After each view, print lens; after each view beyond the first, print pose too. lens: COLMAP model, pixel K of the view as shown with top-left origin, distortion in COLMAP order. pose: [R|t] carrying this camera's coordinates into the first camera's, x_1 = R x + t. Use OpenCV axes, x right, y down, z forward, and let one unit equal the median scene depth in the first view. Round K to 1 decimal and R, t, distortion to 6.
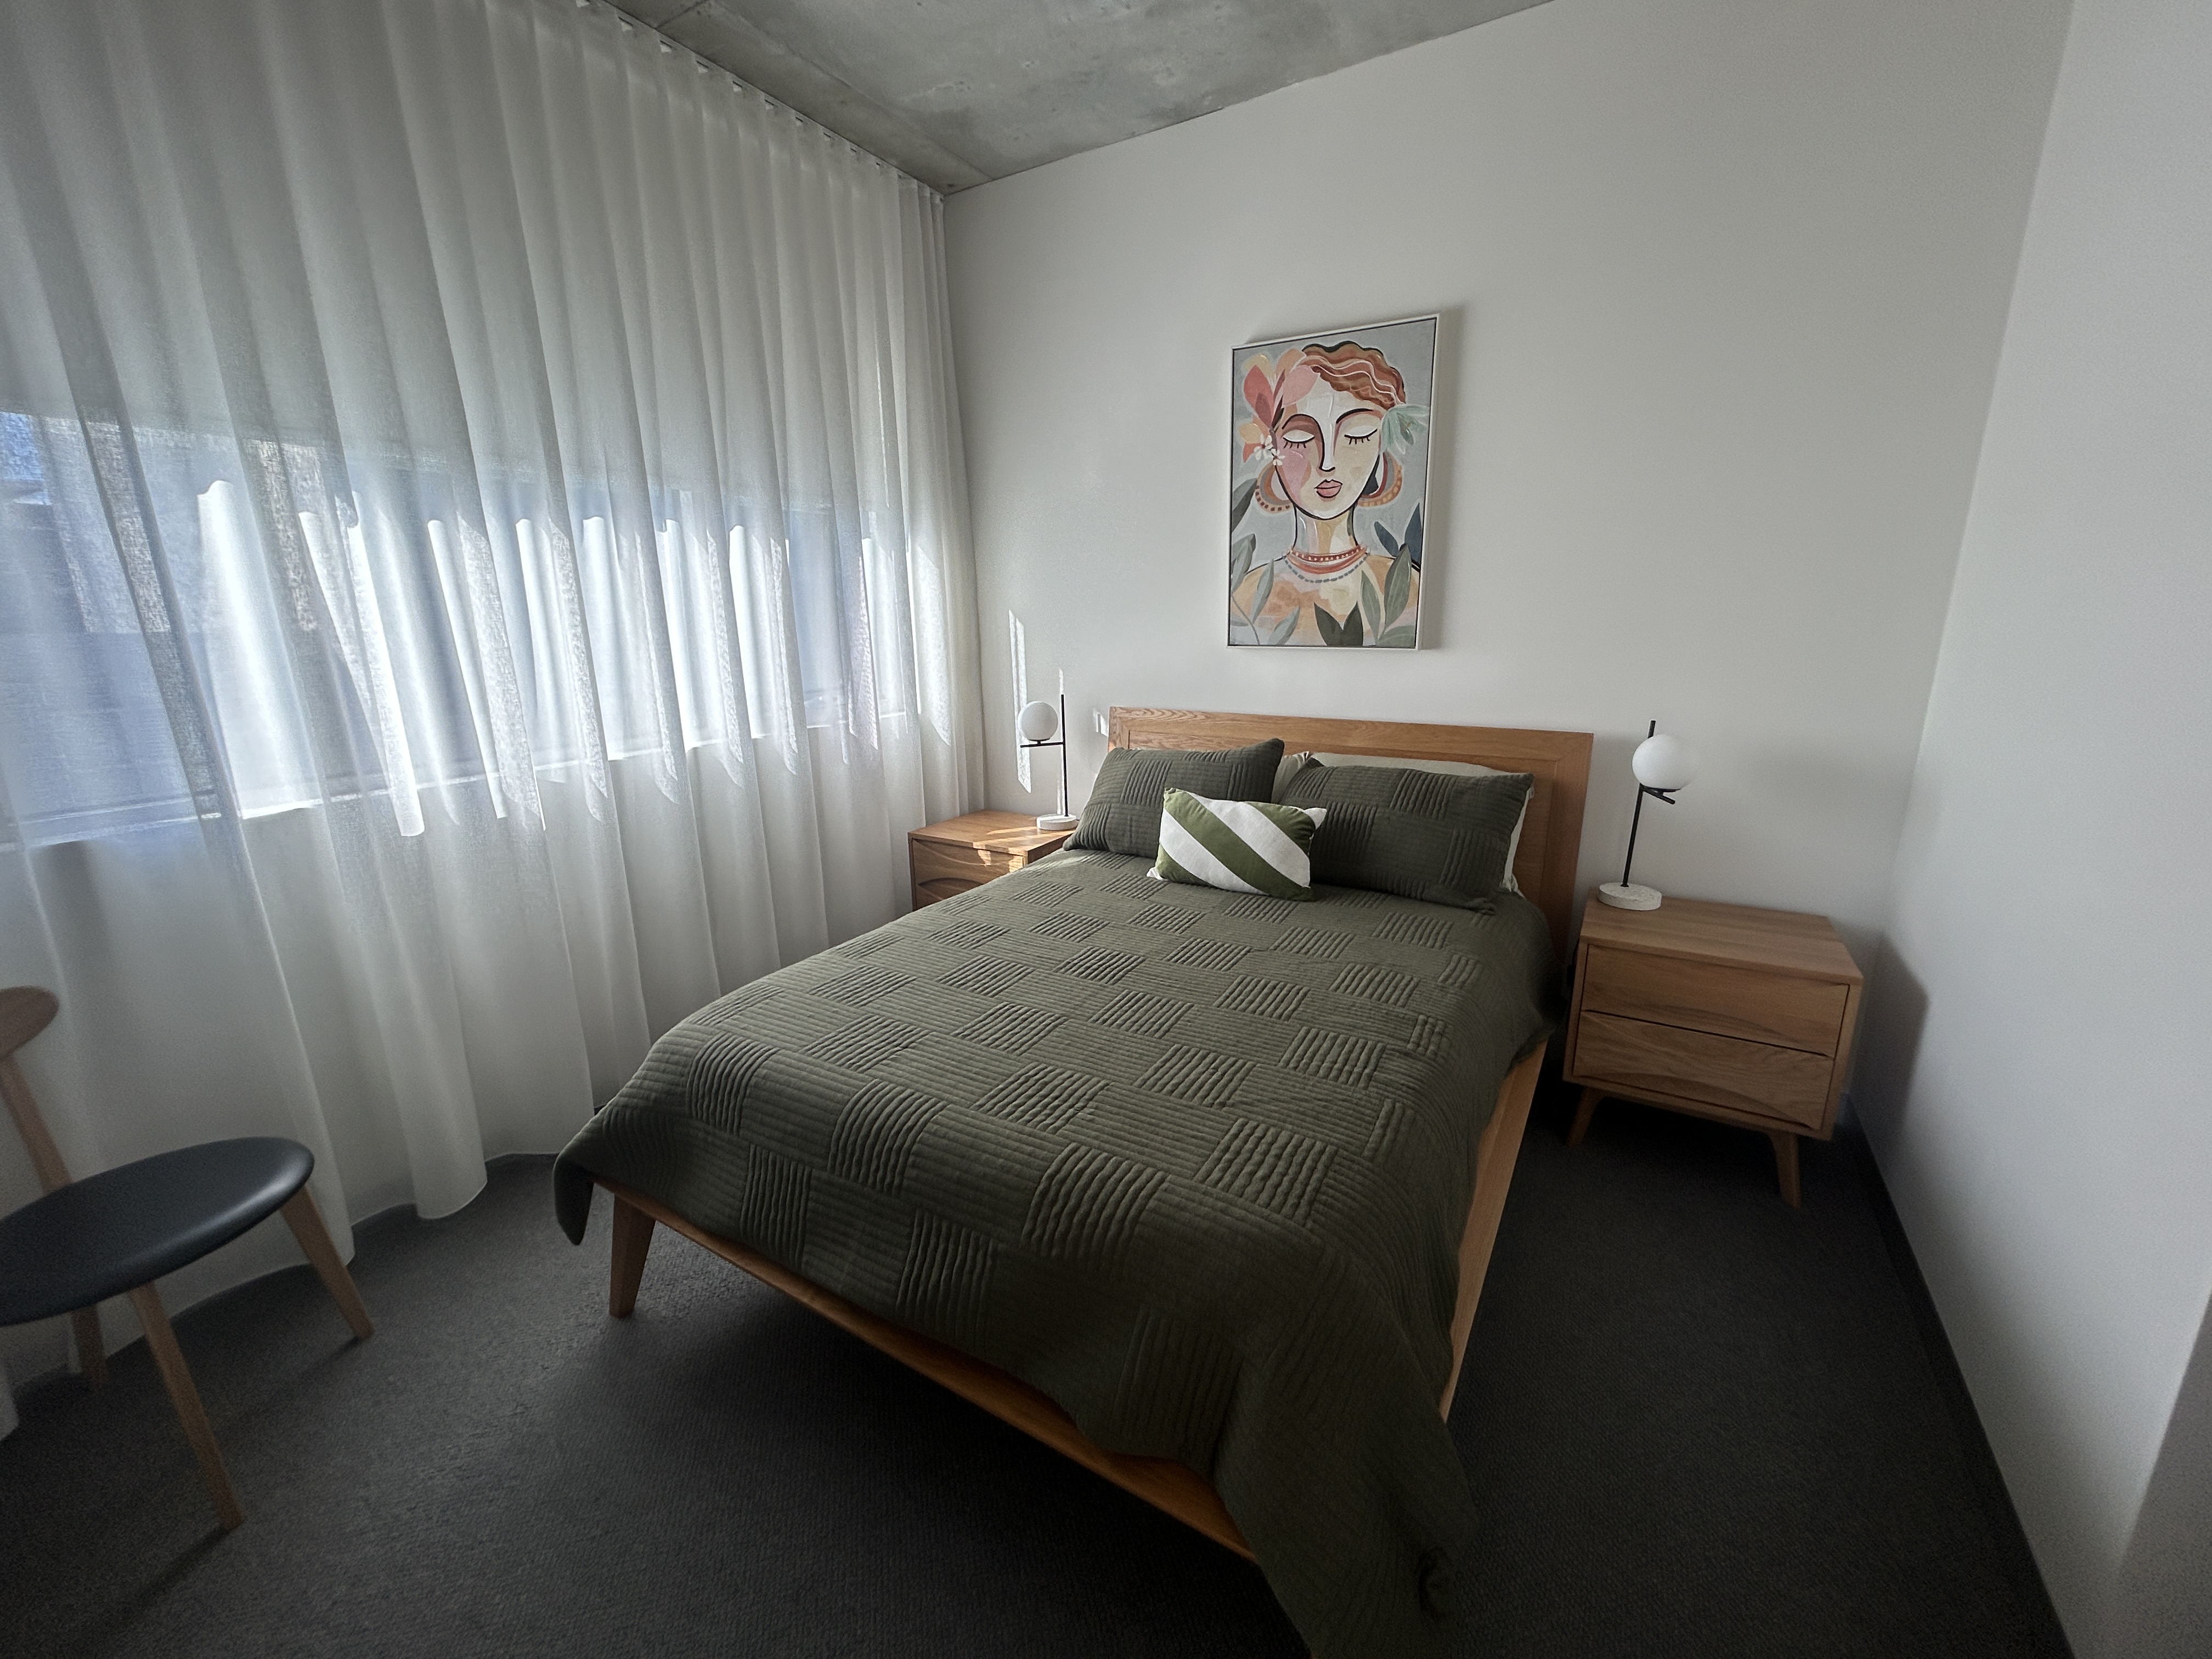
lens RADIAL K [[891.1, 0, 1106.0], [0, 891.1, 829.5], [0, 0, 1]] dist [0.001303, 0.000656]
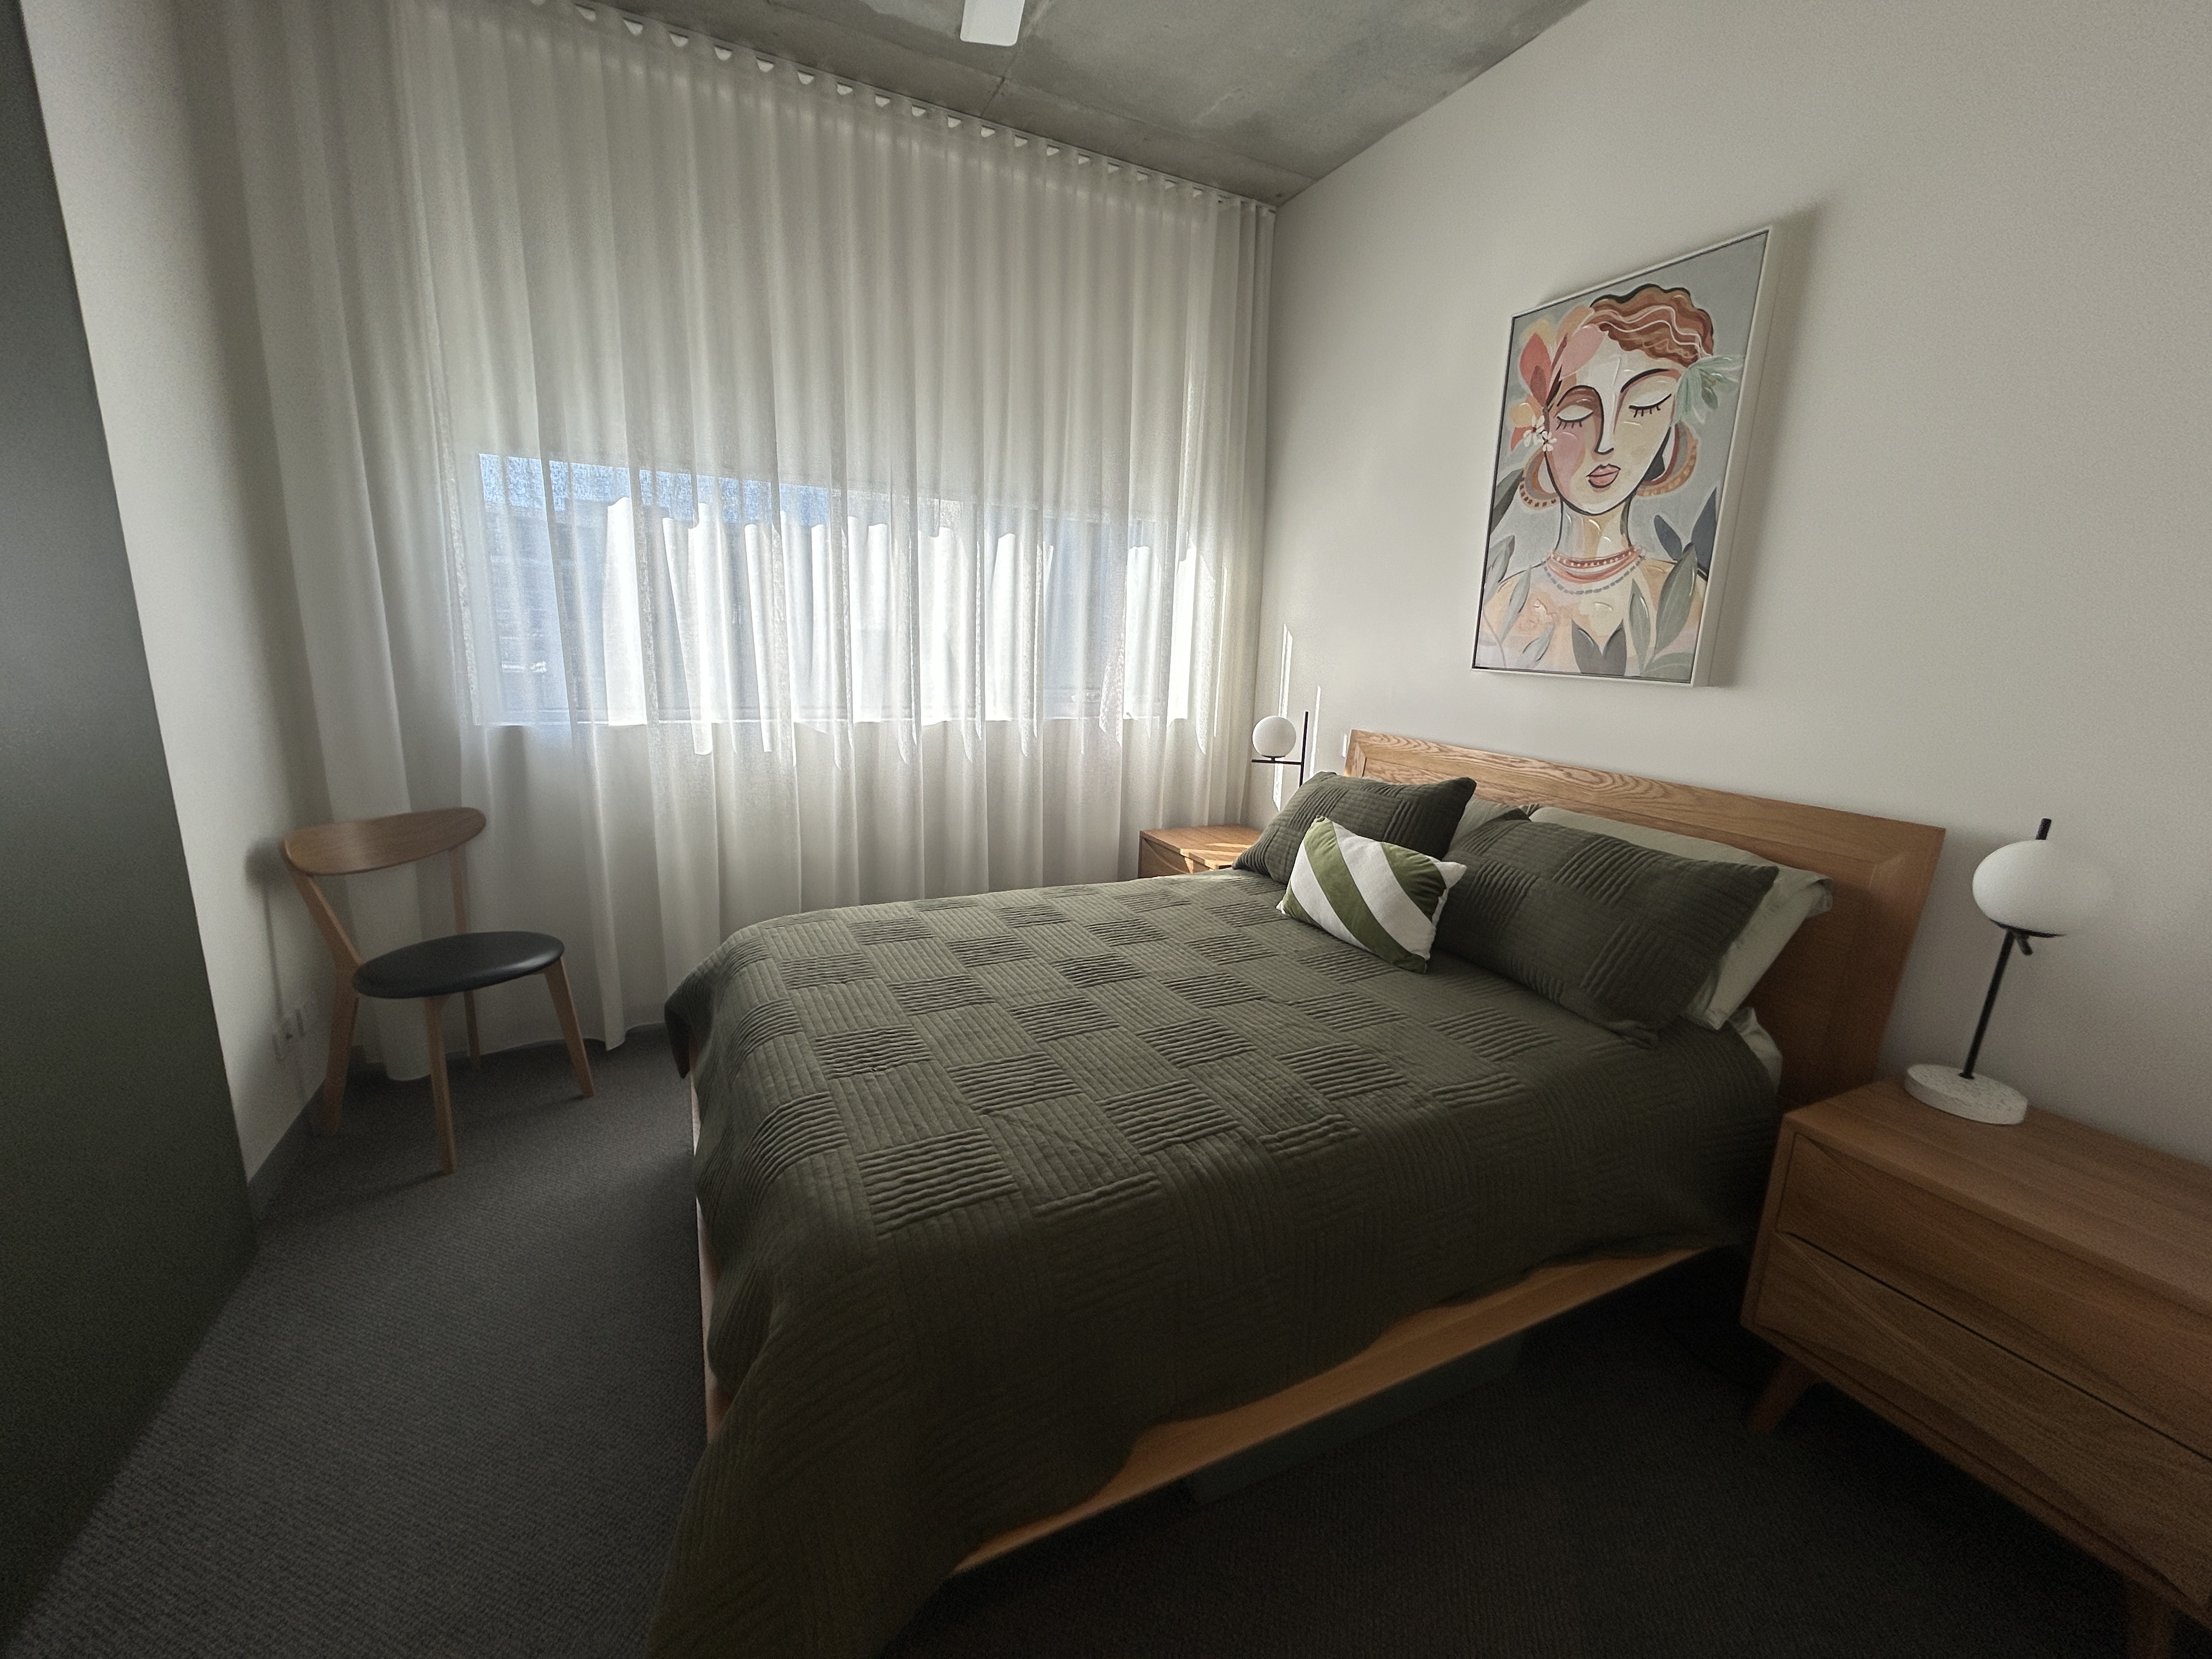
lens RADIAL K [[892.3, 0, 1106.2], [0, 892.3, 825.1], [0, 0, 1]] dist [0.008120, 0.000454]
pose [[0.835934, 0.157692, -0.525688, 0.352962], [-0.177387, 0.984054, 0.013115, -0.011235], [0.519373, 0.082287, 0.850577, 0.126085]]
